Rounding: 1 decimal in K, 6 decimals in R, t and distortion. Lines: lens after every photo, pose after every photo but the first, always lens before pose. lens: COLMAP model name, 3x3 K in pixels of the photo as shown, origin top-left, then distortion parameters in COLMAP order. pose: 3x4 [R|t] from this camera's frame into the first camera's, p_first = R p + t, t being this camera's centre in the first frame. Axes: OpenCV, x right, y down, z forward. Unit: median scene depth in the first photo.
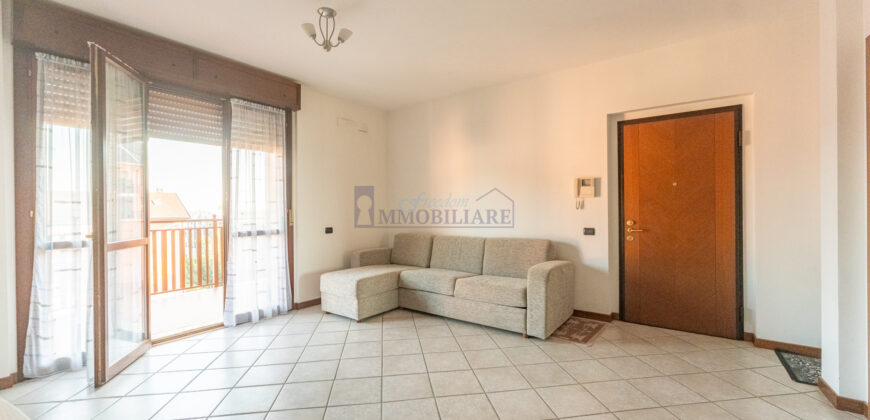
lens RADIAL K [[347.1, 0, 433.9], [0, 347.1, 210.4], [0, 0, 1]] dist [0.000356, -0.000119]
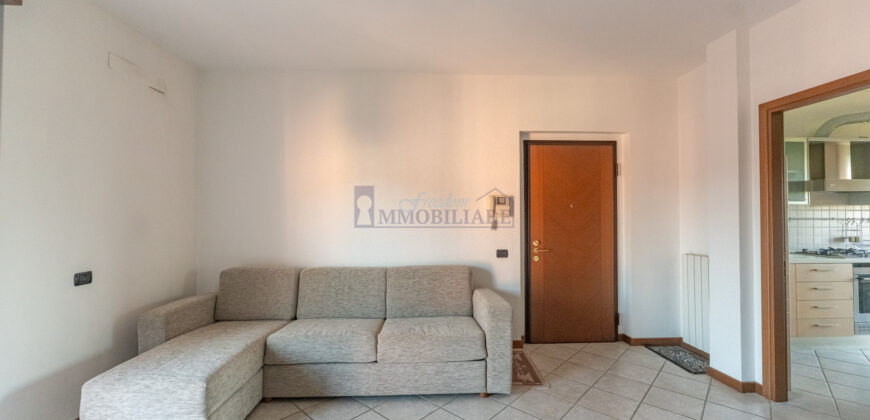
lens RADIAL K [[347.1, 0, 433.9], [0, 347.1, 210.4], [0, 0, 1]] dist [0.000356, -0.000119]
pose [[0.779123, 0.016427, 0.626656, -0.287169], [-0.000591, 0.999675, -0.025471, -0.031656], [-0.626871, 0.019475, 0.778879, 0.400779]]
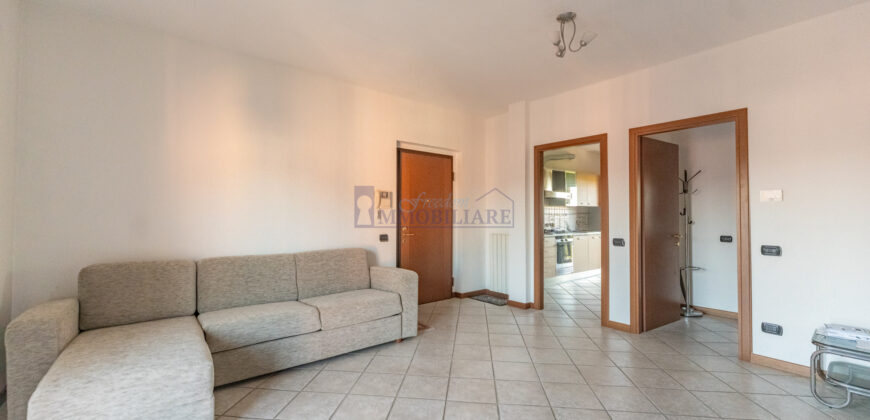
lens RADIAL K [[347.1, 0, 433.9], [0, 347.1, 210.4], [0, 0, 1]] dist [0.000356, -0.000119]
pose [[0.255717, 0.025645, 0.966412, -0.636885], [0.000428, 0.999645, -0.026640, 0.001383], [-0.966752, 0.007225, 0.255615, 0.563589]]
